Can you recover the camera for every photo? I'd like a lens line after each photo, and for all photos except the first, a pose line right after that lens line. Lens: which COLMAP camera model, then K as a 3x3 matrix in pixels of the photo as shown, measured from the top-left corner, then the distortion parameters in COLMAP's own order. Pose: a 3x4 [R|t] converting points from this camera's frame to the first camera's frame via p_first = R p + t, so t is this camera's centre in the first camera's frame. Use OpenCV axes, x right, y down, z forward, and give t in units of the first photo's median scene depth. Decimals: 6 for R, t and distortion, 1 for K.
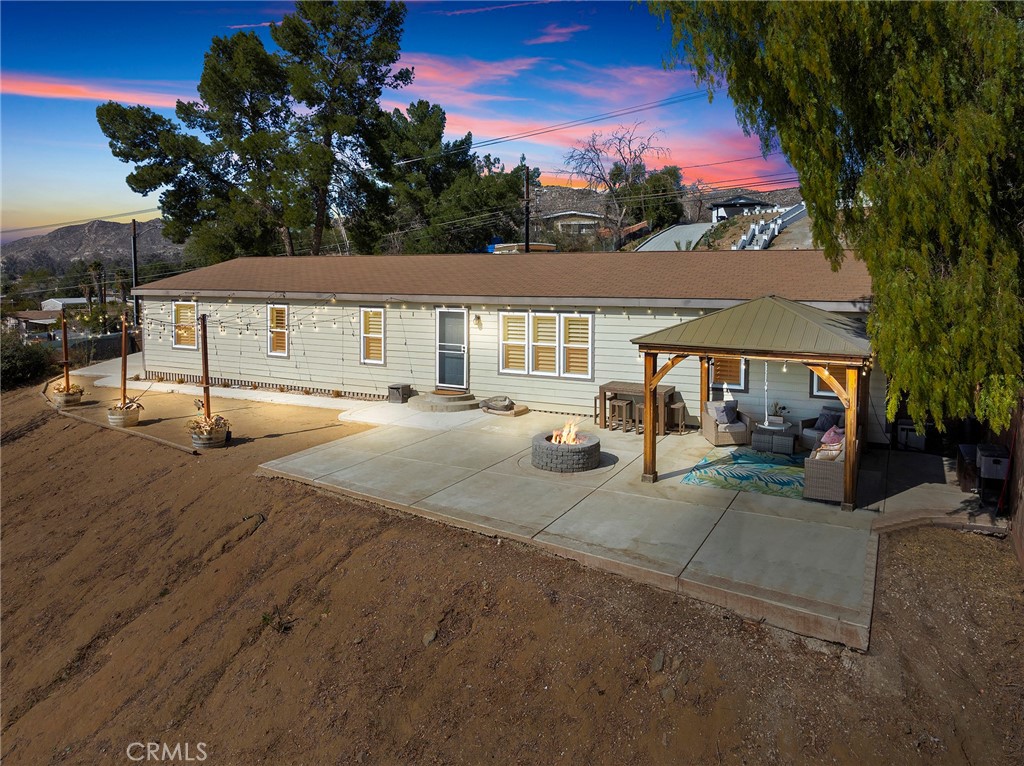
lens RADIAL K [[739.7, 0, 514.2], [0, 739.7, 328.7], [0, 0, 1]] dist [-0.026908, -0.000197]
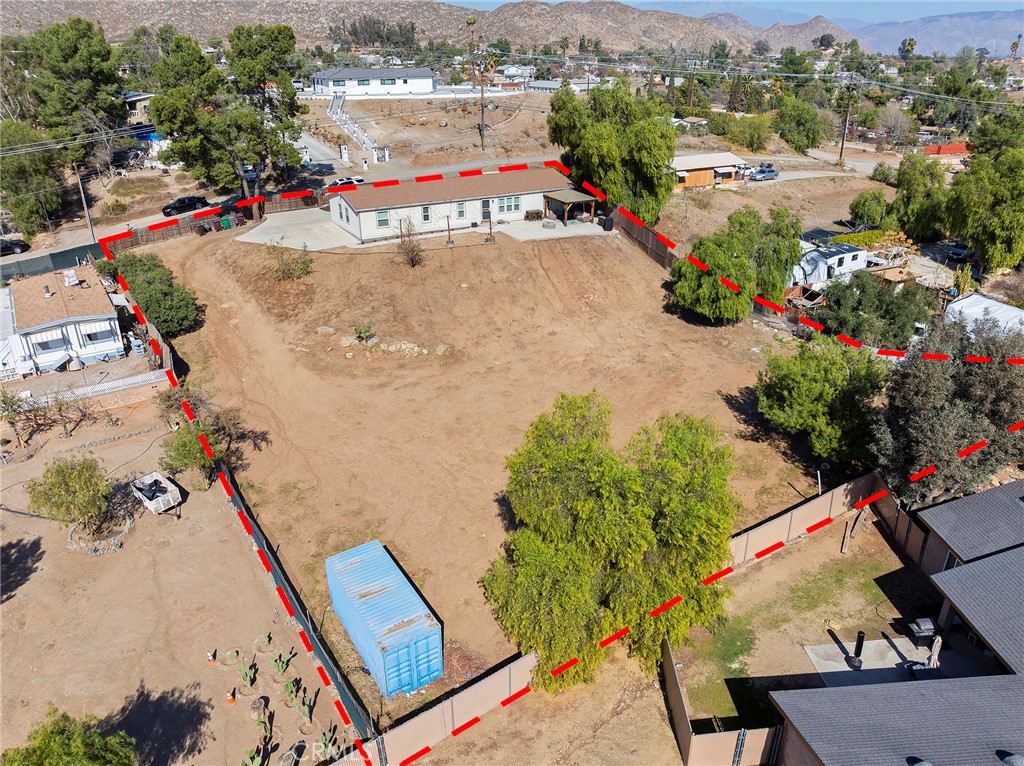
lens RADIAL K [[720.3, 0, 512.0], [0, 720.3, 383.0], [0, 0, 1]] dist [-0.036772, 0.000485]
pose [[0.529137, -0.361152, 0.767843, -3.204028], [0.065013, 0.919498, 0.387681, -0.583033], [-0.846042, -0.155217, 0.510020, -1.133432]]
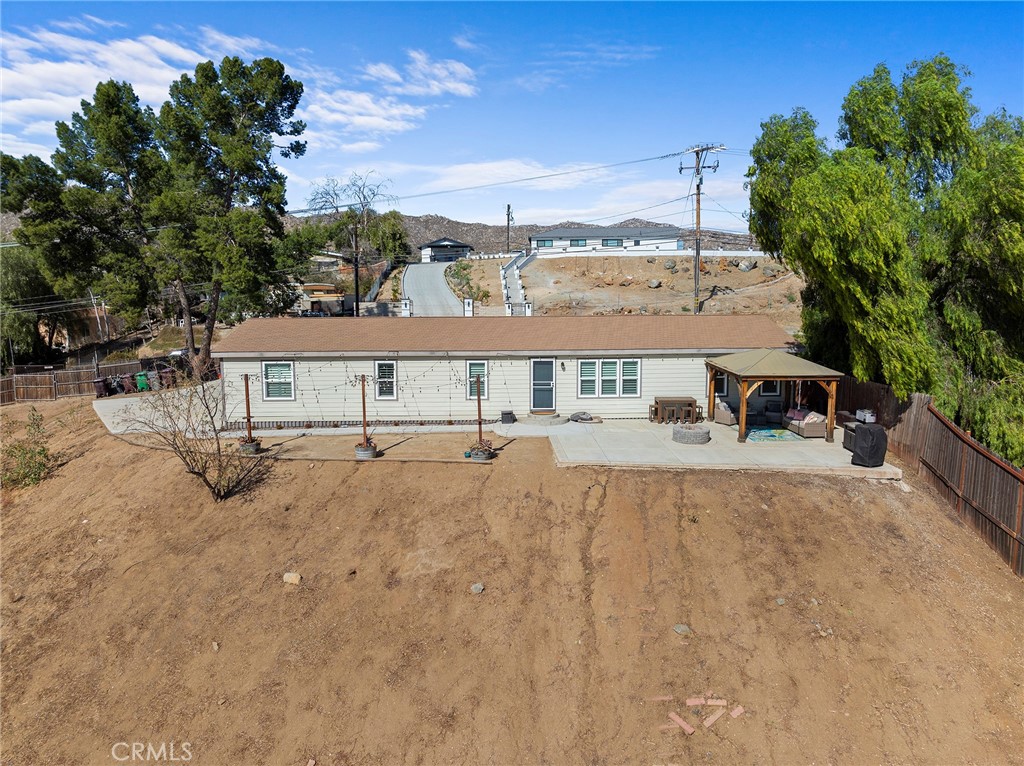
lens RADIAL K [[720.3, 0, 512.0], [0, 720.3, 383.0], [0, 0, 1]] dist [-0.036772, 0.000485]
pose [[0.863020, -0.069113, 0.500420, -0.908969], [0.043664, 0.997095, 0.062407, -0.074231], [-0.503279, -0.032008, 0.863531, -0.264648]]
